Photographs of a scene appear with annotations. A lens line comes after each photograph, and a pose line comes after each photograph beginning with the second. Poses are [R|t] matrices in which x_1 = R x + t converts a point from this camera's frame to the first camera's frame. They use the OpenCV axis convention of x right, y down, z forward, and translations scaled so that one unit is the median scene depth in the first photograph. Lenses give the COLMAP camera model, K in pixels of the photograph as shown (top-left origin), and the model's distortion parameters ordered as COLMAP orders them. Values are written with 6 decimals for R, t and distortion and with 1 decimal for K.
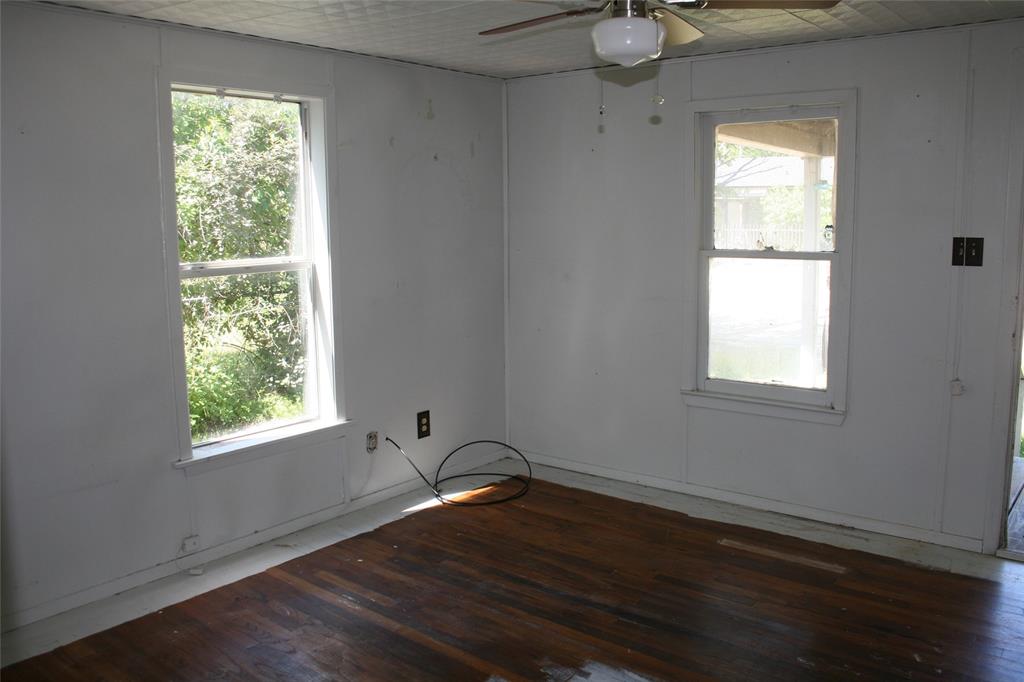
lens RADIAL K [[866.2, 0, 516.8], [0, 866.2, 341.3], [0, 0, 1]] dist [-0.139618, 0.123099]
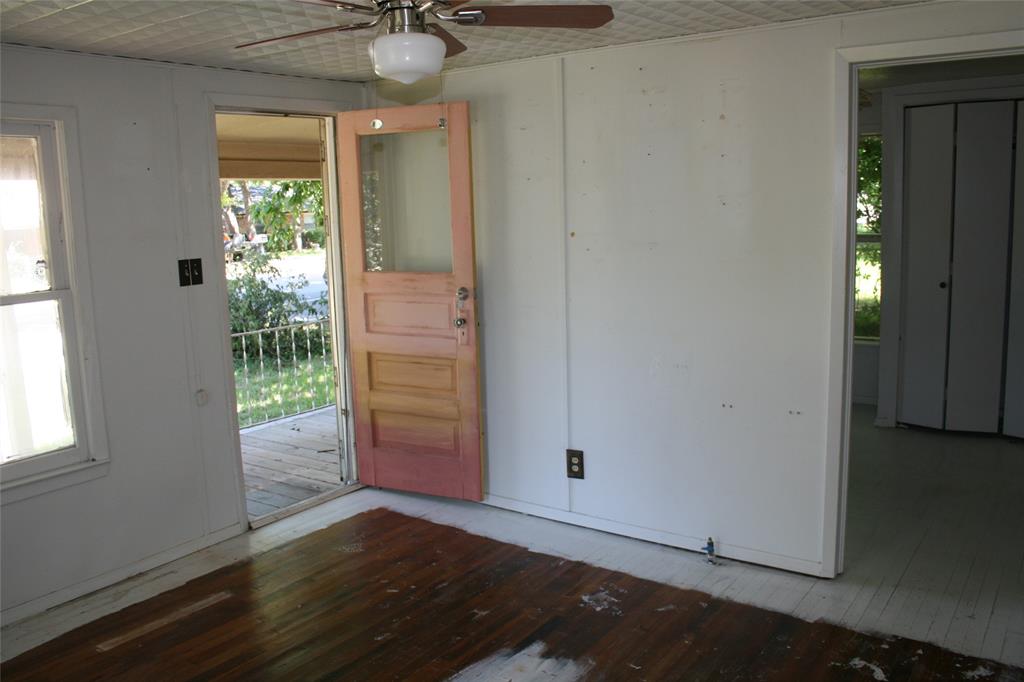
lens RADIAL K [[866.2, 0, 516.3], [0, 866.2, 343.5], [0, 0, 1]] dist [-0.139618, 0.123099]
pose [[-0.054597, -0.149456, 0.987260, -0.526352], [0.180728, 0.970925, 0.156978, -0.102943], [-0.982017, 0.186996, -0.025999, 0.574341]]
